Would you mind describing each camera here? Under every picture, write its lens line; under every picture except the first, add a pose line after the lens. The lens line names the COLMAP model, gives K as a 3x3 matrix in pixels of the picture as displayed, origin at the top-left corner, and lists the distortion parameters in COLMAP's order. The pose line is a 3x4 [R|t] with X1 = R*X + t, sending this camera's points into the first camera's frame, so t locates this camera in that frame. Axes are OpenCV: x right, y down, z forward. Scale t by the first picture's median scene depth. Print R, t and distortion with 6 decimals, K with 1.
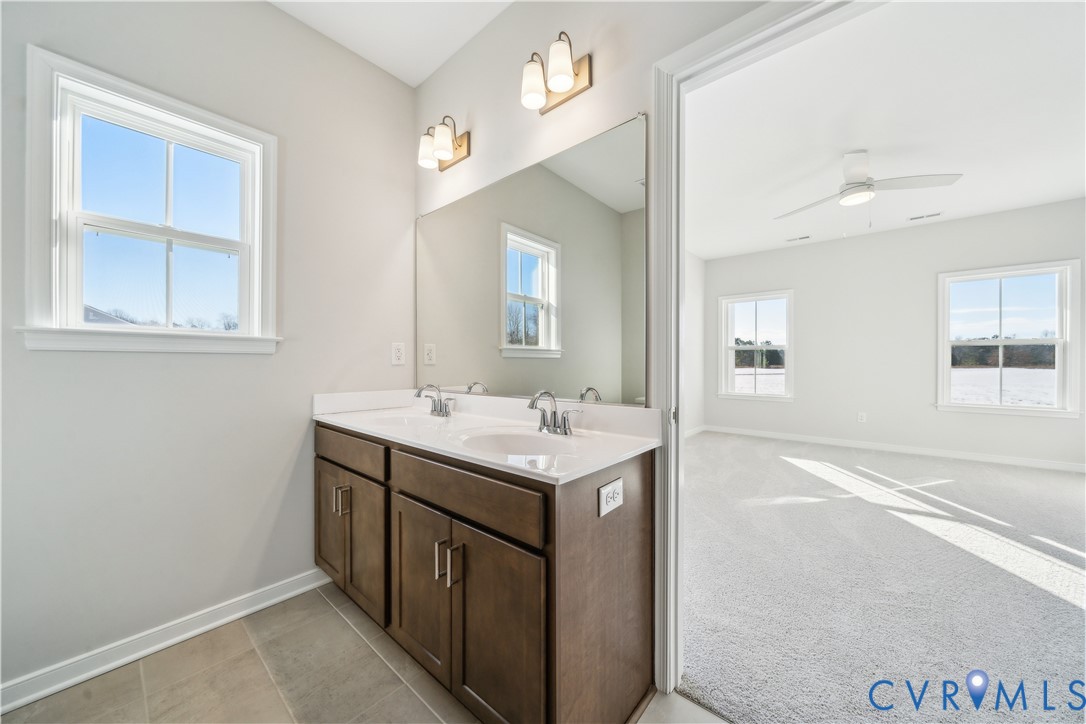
lens RADIAL K [[377.8, 0, 549.4], [0, 377.8, 369.6], [0, 0, 1]] dist [-0.005031, 0.000183]
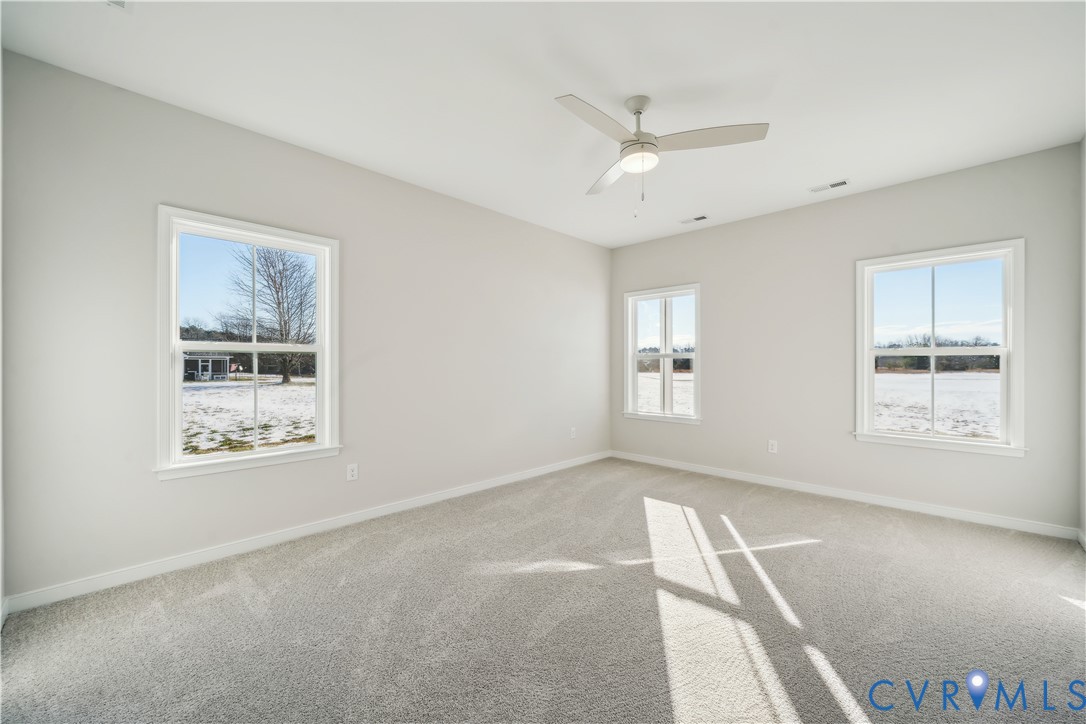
lens RADIAL K [[428.1, 0, 536.1], [0, 428.1, 366.1], [0, 0, 1]] dist [0.000160, 0.000419]
pose [[0.998161, 0.002752, -0.060553, 0.495861], [-0.004018, 0.999776, -0.020803, -0.023501], [0.060483, 0.021008, 0.997948, 0.109133]]
